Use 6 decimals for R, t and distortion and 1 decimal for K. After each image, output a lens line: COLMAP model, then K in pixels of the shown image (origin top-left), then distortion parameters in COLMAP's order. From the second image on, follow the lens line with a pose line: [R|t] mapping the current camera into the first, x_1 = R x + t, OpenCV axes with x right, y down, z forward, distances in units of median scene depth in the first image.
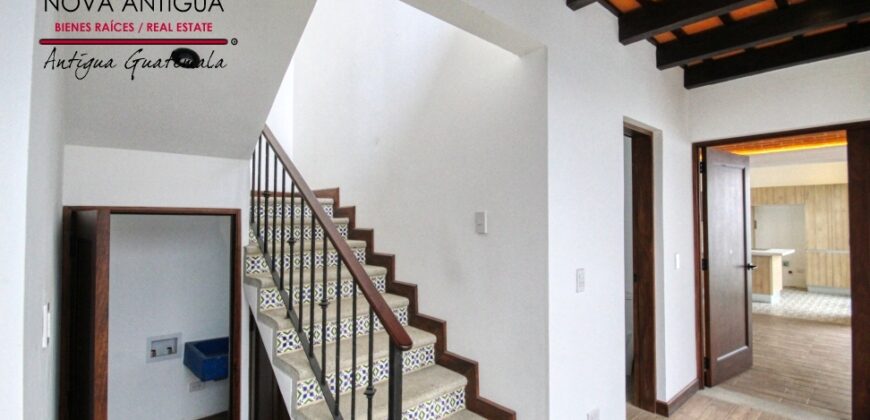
lens RADIAL K [[403.2, 0, 437.7], [0, 403.2, 210.9], [0, 0, 1]] dist [-0.002679, -0.007569]
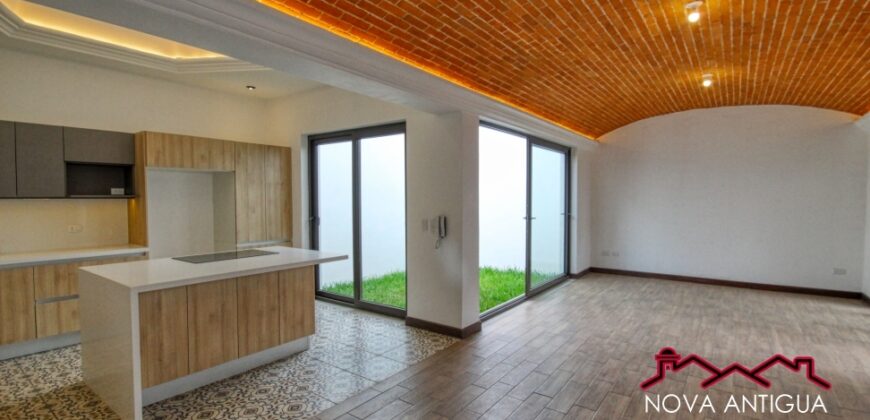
lens RADIAL K [[403.2, 0, 454.7], [0, 403.2, 211.3], [0, 0, 1]] dist [-0.002679, -0.007569]
pose [[-0.239936, -0.031555, 0.970276, 0.226574], [-0.029450, 0.999248, 0.025214, 0.020265], [-0.970342, -0.022525, -0.240685, 0.834803]]
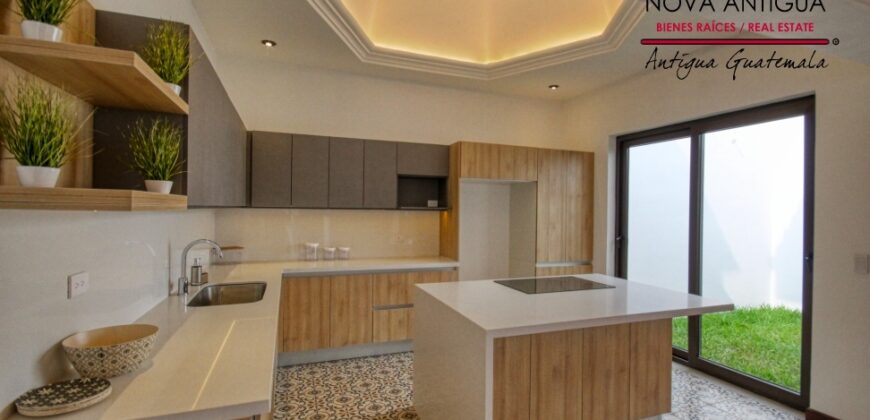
lens RADIAL K [[403.2, 0, 443.1], [0, 403.2, 212.0], [0, 0, 1]] dist [-0.002679, -0.007569]
pose [[0.347442, -0.000361, 0.937702, 0.354748], [-0.045749, 0.998803, 0.017335, 0.022225], [-0.936585, -0.048922, 0.347009, 0.946850]]
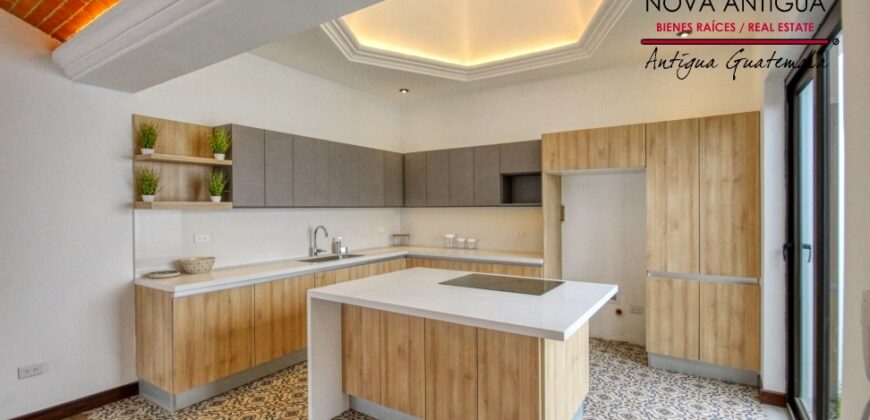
lens RADIAL K [[403.2, 0, 447.8], [0, 403.2, 209.7], [0, 0, 1]] dist [-0.002679, -0.007569]
pose [[0.962195, -0.006935, 0.272273, 0.605043], [-0.002963, 0.999350, 0.035925, 0.014976], [-0.272345, -0.035373, 0.961549, 0.652291]]
